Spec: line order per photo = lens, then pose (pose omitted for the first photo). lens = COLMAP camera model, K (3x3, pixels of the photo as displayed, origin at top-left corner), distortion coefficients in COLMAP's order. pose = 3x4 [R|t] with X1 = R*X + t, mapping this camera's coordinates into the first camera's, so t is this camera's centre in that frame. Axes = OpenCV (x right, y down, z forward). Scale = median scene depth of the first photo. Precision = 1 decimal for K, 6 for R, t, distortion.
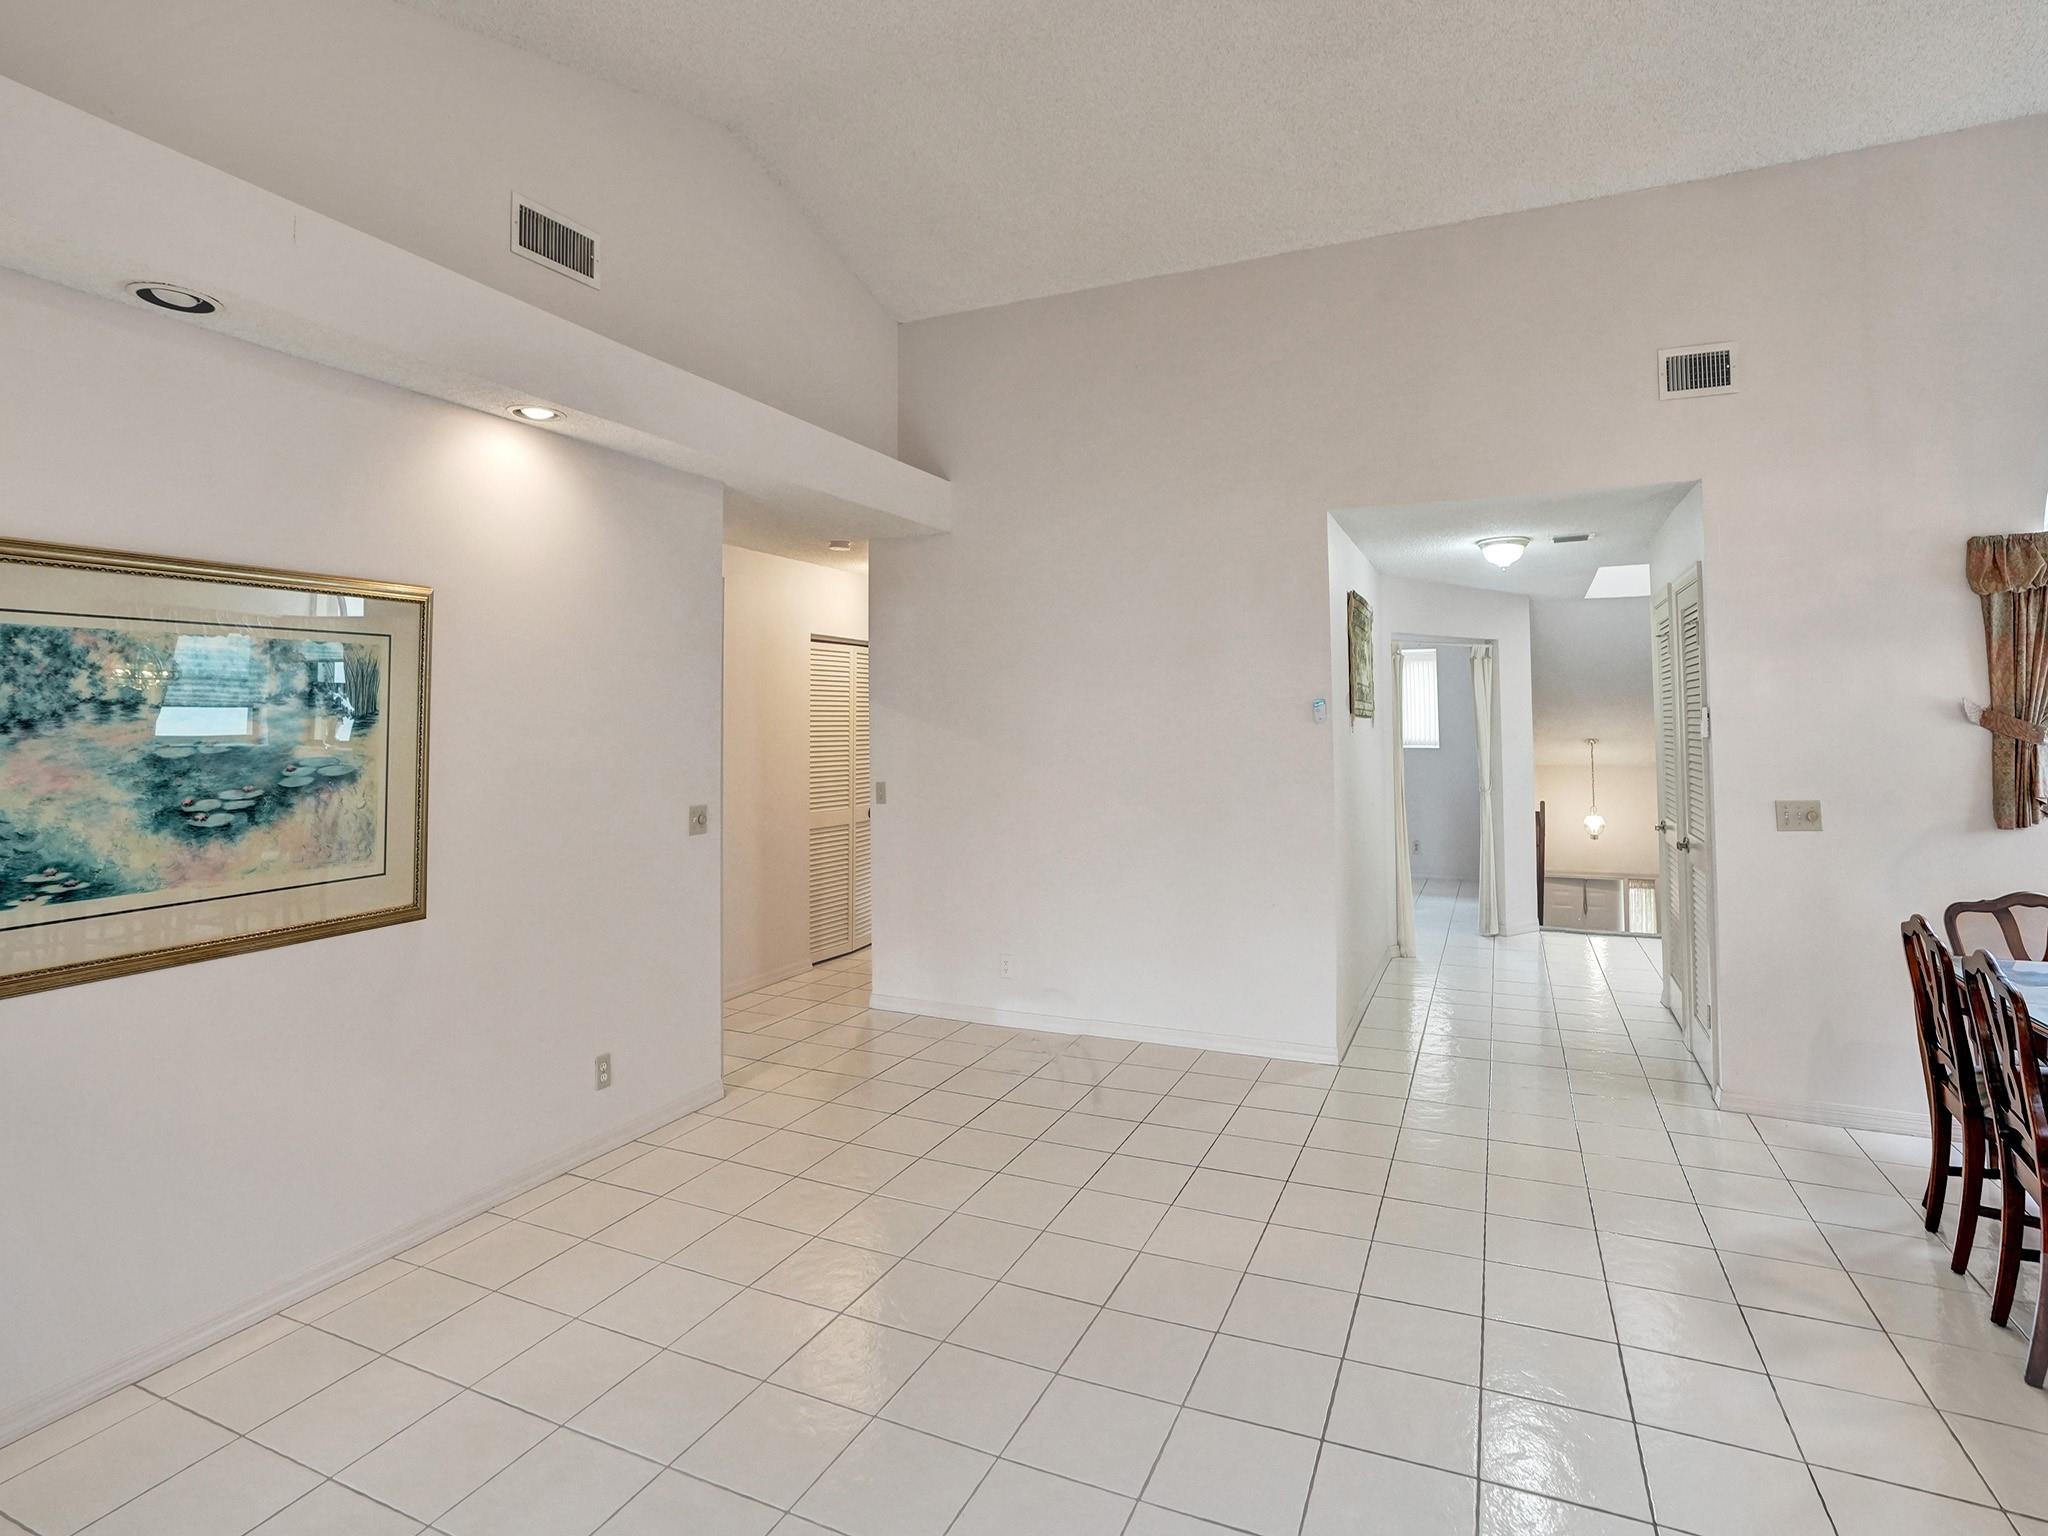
lens RADIAL K [[1034.6, 0, 1038.7], [0, 1034.6, 669.6], [0, 0, 1]] dist [-0.004156, 0.000031]
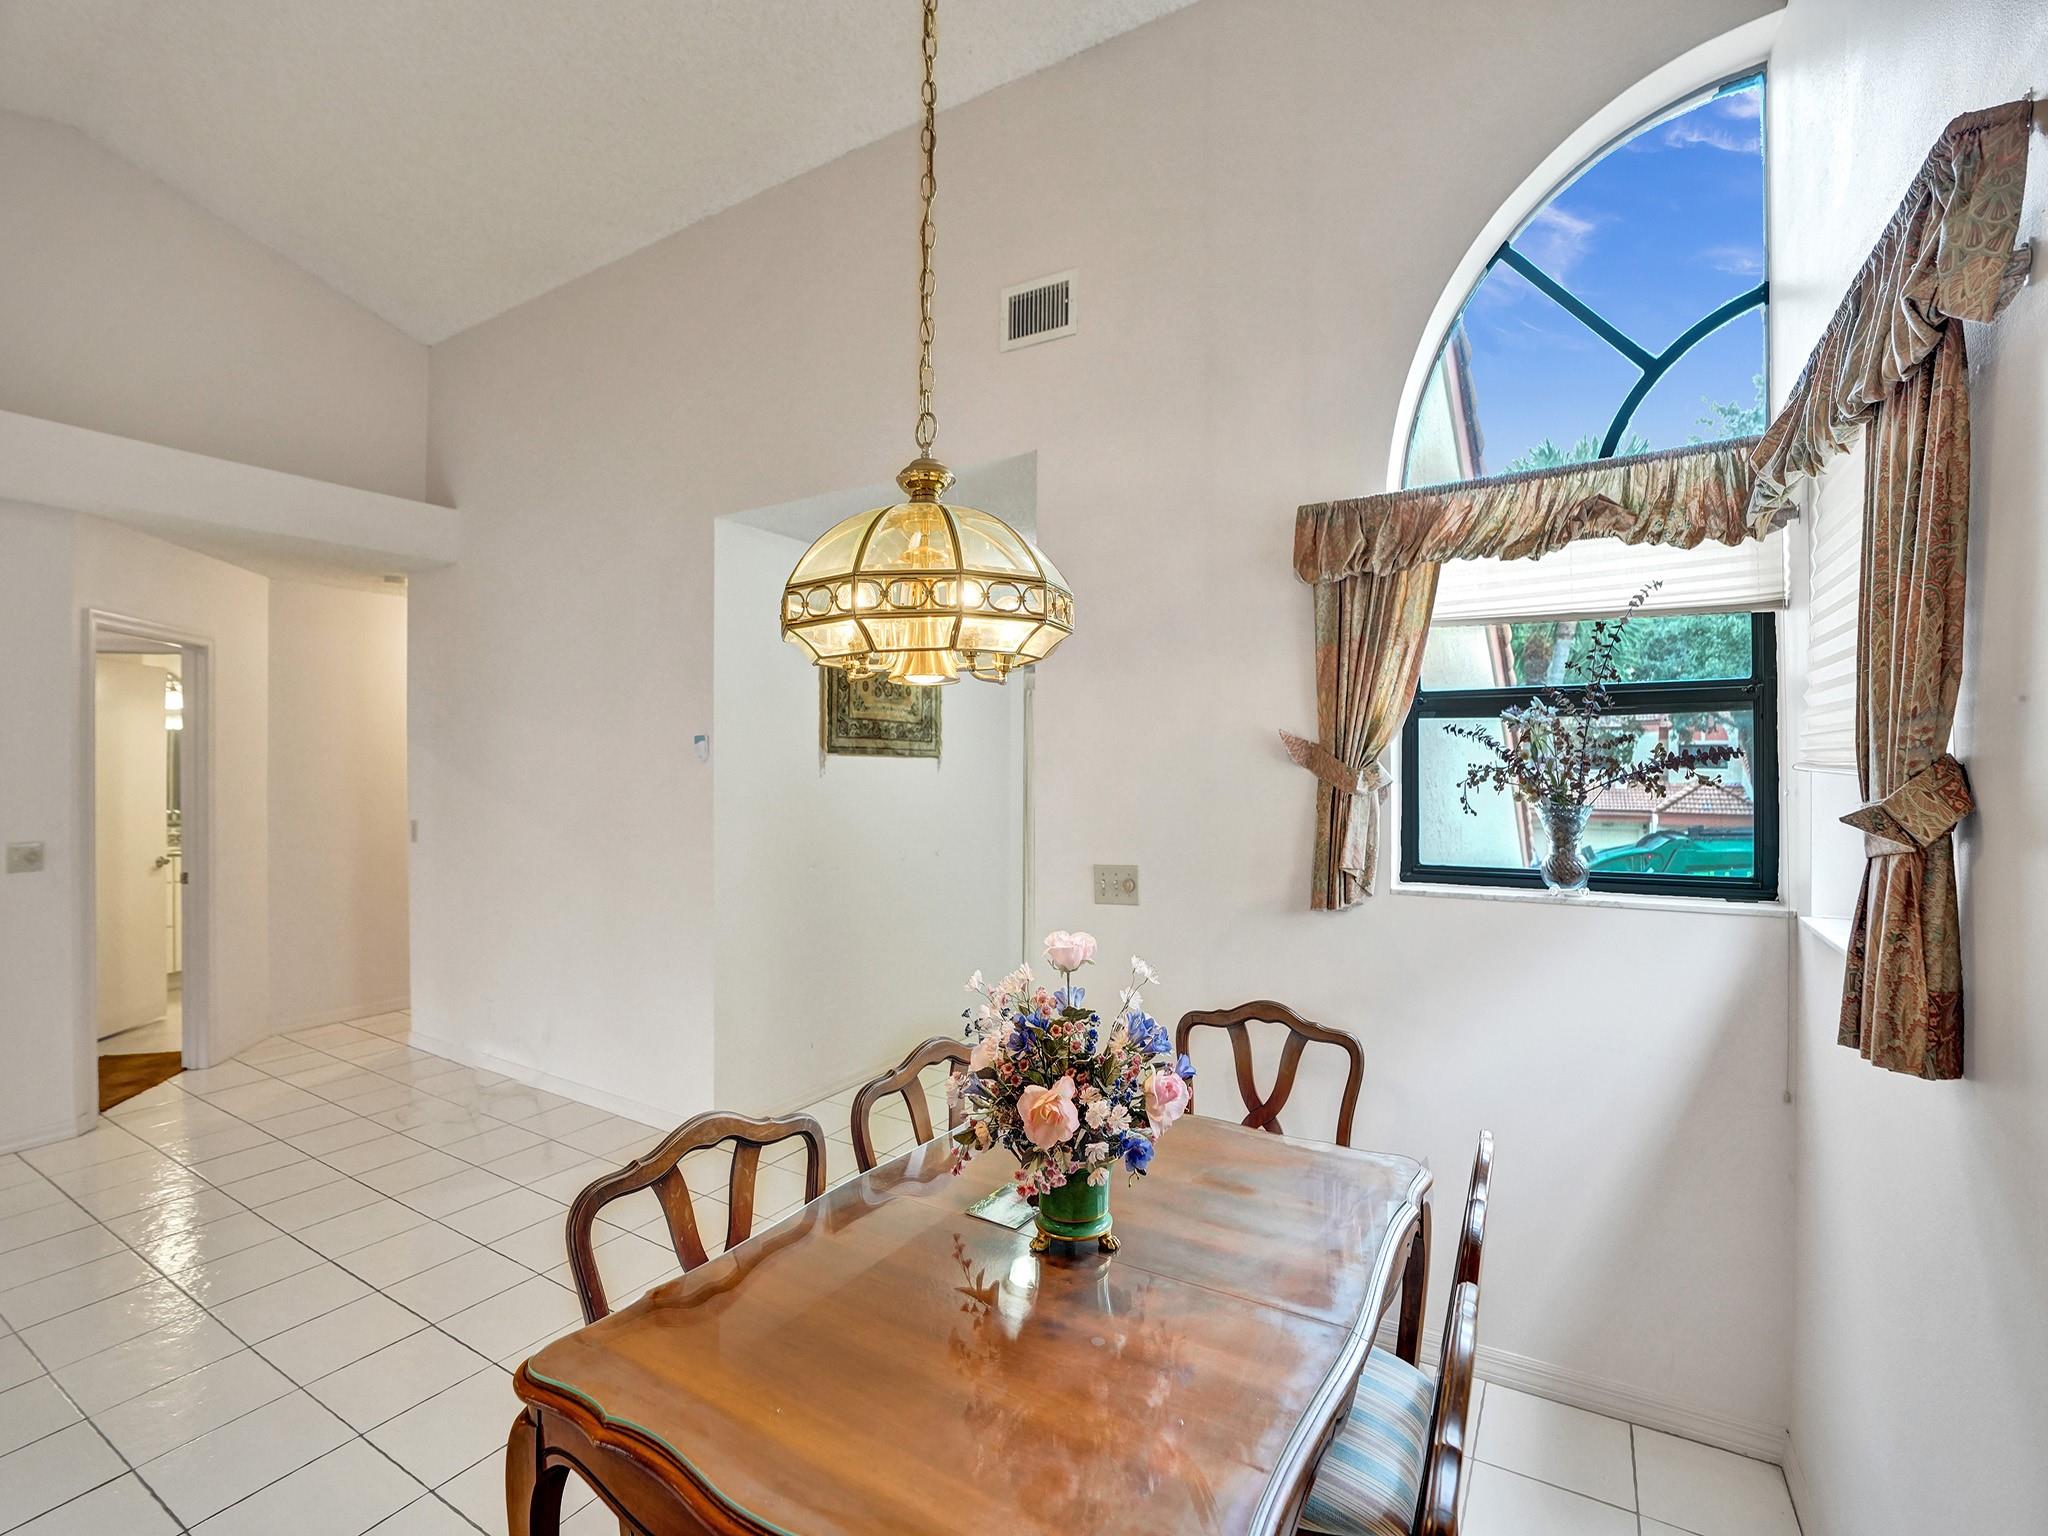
lens RADIAL K [[942.7, 0, 1024.0], [0, 942.7, 768.0], [0, 0, 1]] dist [-0.075391, 0.023009]
pose [[0.992118, 0.005690, -0.125176, 1.005384], [0.000946, 0.998600, 0.052893, 0.024765], [0.125302, -0.052594, 0.990724, 0.405808]]
